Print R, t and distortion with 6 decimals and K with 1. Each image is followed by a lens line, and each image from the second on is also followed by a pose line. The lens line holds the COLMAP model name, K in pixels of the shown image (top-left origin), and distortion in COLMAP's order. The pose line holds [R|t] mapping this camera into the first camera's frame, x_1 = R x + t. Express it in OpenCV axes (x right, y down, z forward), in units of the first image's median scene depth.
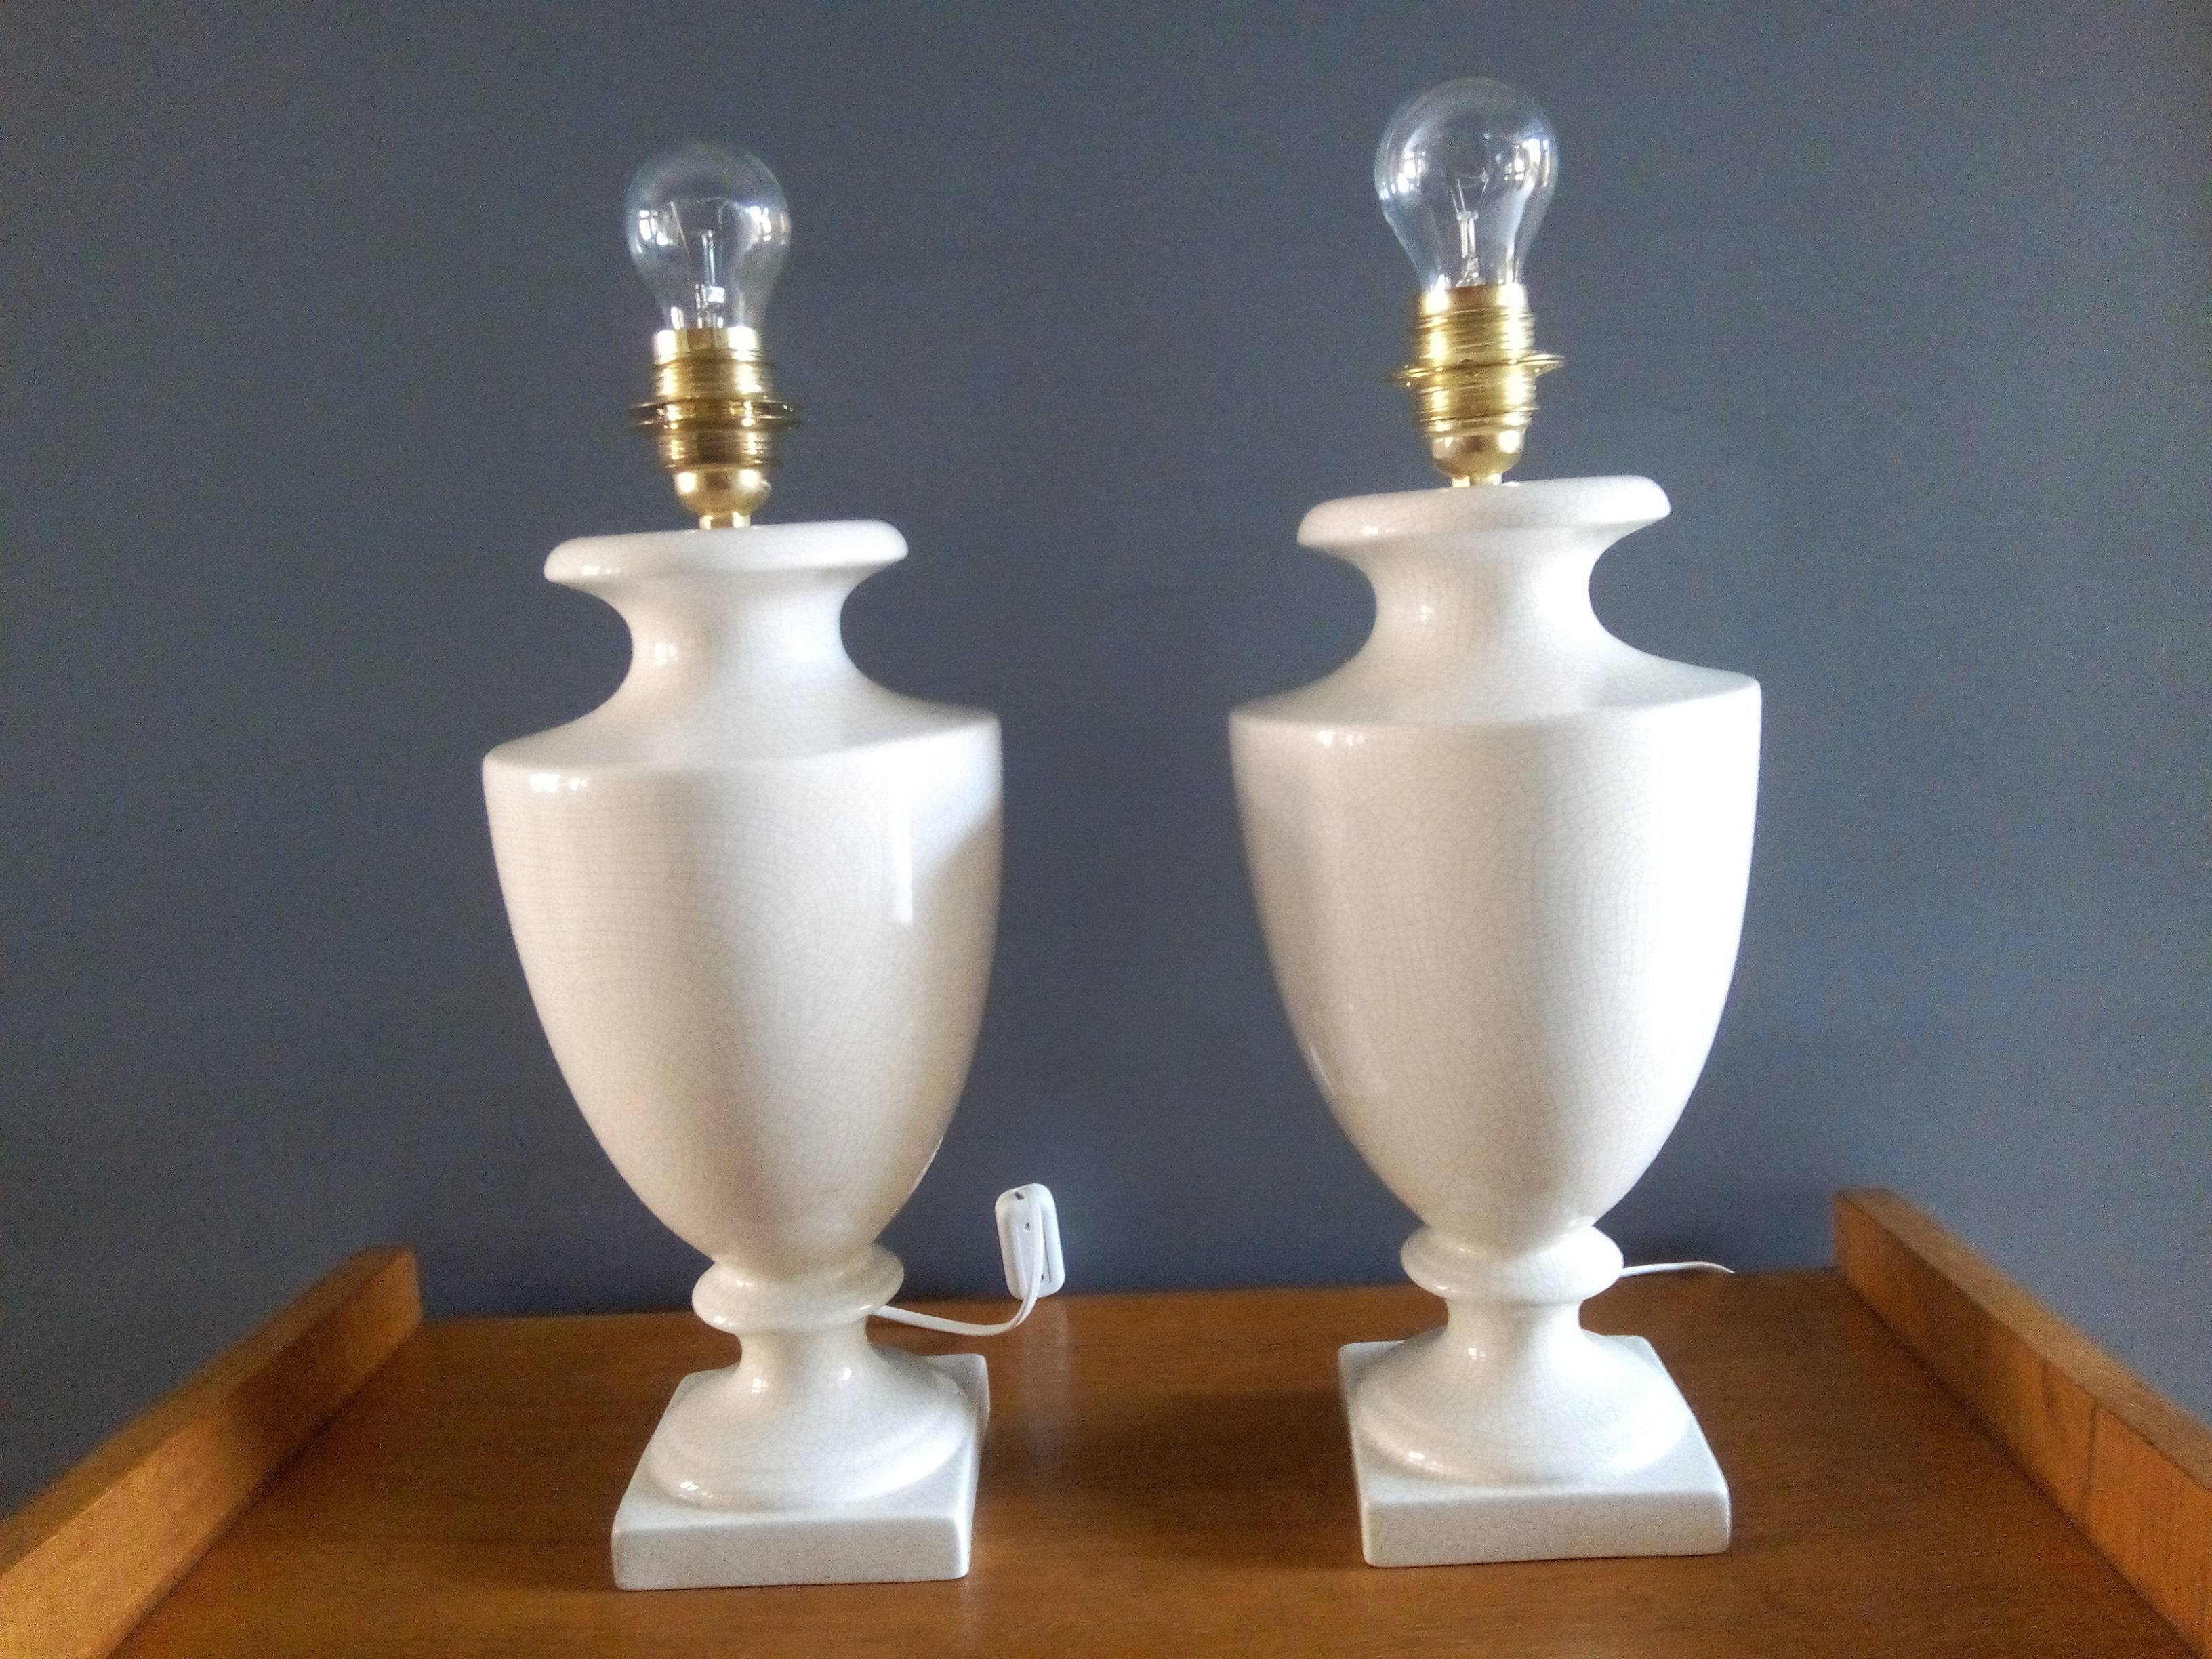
lens RADIAL K [[2075.7, 0, 1095.4], [0, 2075.7, 807.8], [0, 0, 1]] dist [0.225566, -0.604910]
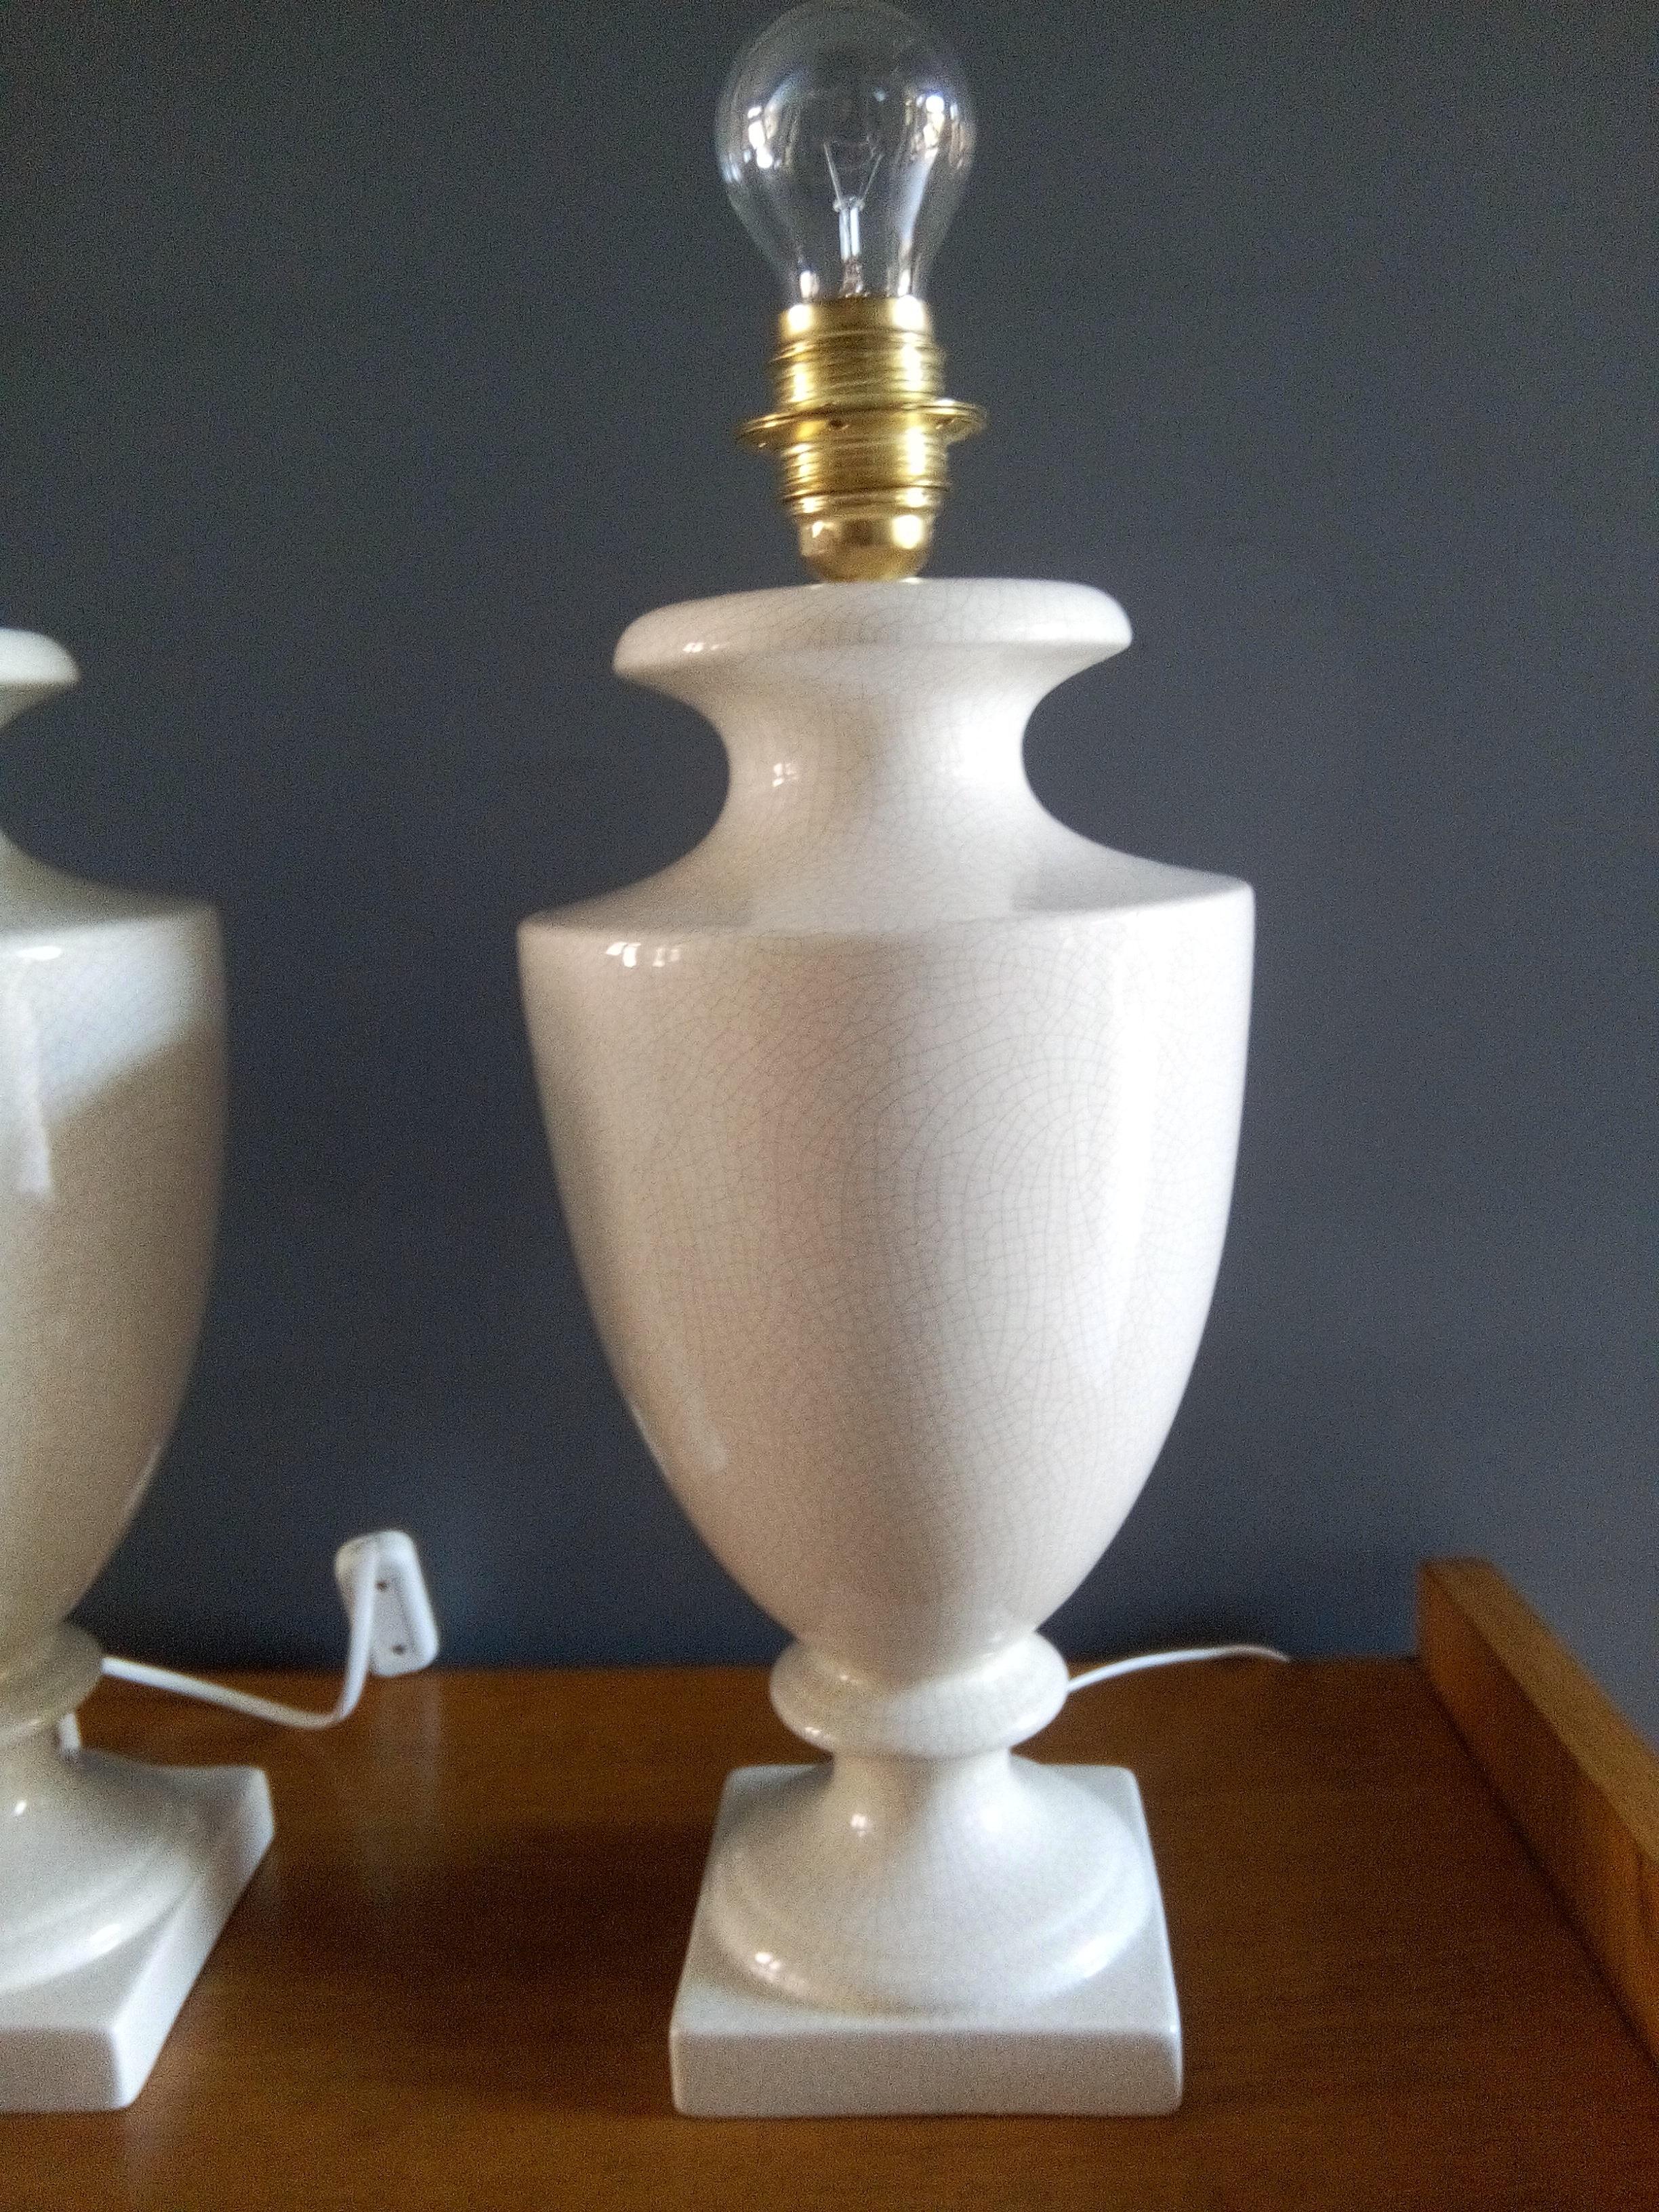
lens RADIAL K [[2075.7, 0, 829.5], [0, 2075.7, 1106.0], [0, 0, 1]] dist [0.225566, -0.604910]
pose [[0.999638, 0.025797, -0.007703, 0.178278], [-0.025586, 0.999324, 0.026382, -0.002698], [0.008378, -0.026175, 0.999622, 0.297376]]
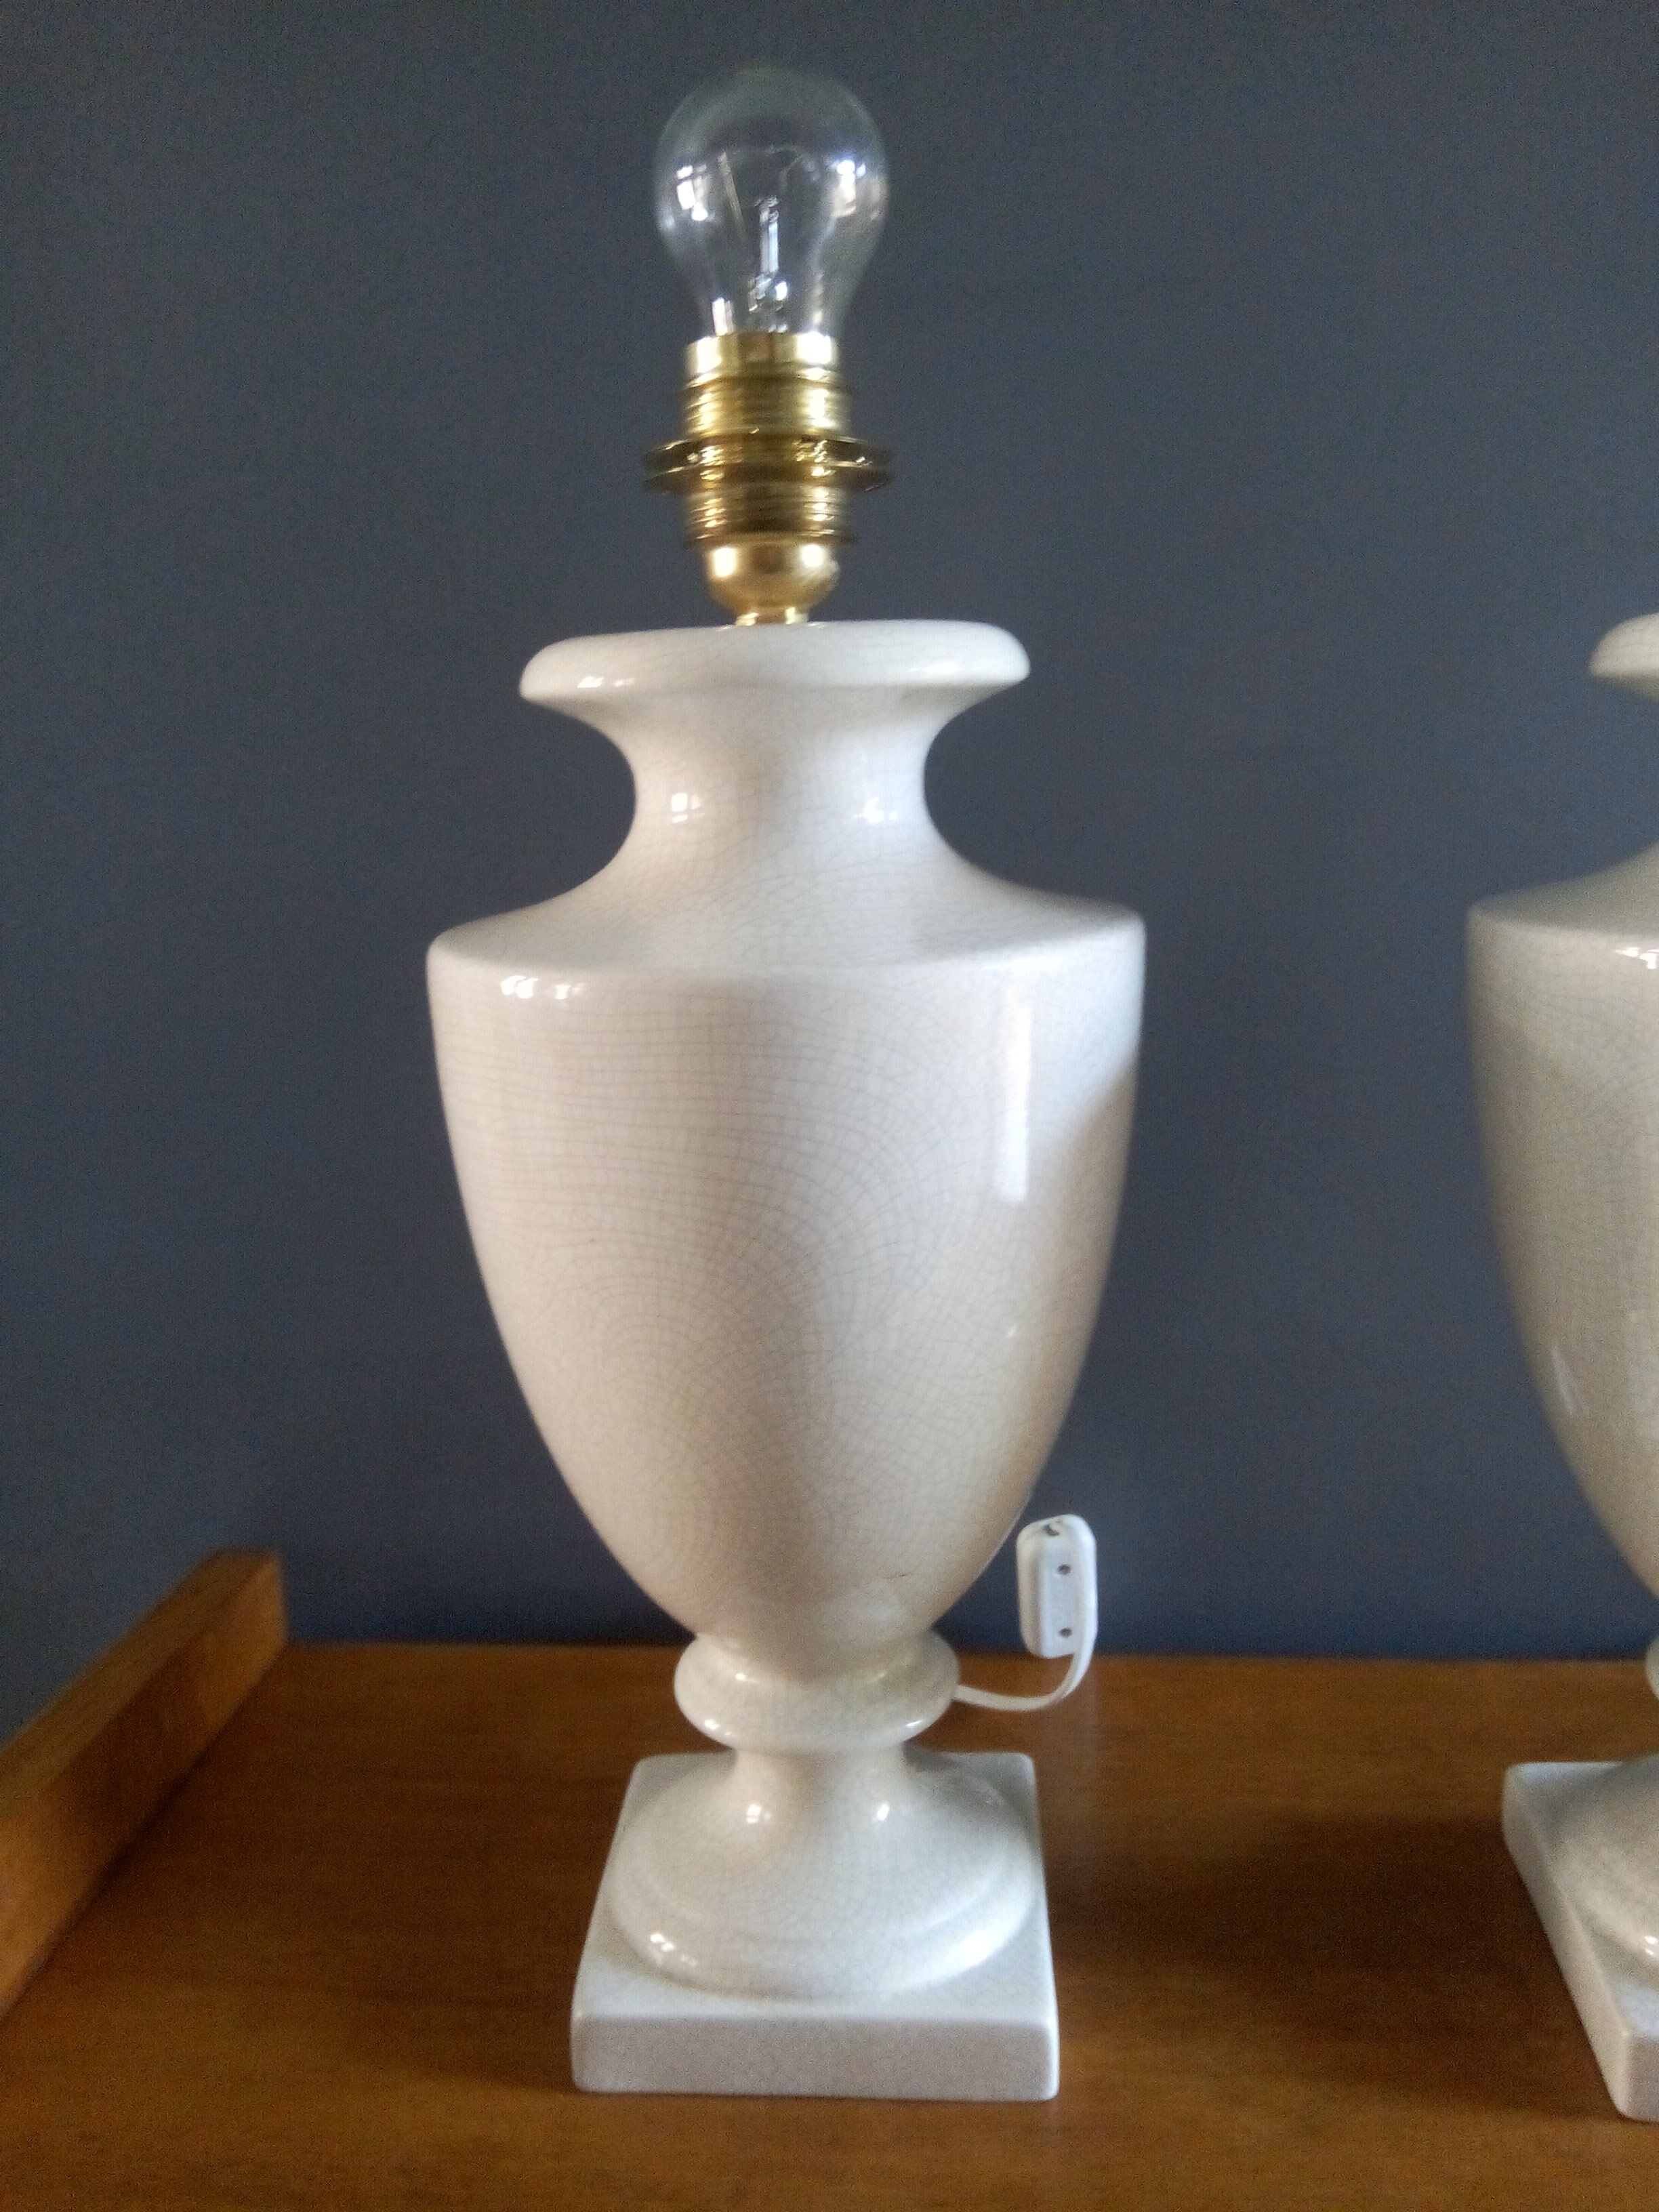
lens RADIAL K [[2075.7, 0, 829.5], [0, 2075.7, 1106.0], [0, 0, 1]] dist [0.225566, -0.604910]
pose [[0.998981, 0.036546, -0.026501, -0.135317], [-0.035185, 0.998122, 0.050136, -0.010612], [0.028283, -0.049152, 0.998391, 0.296940]]
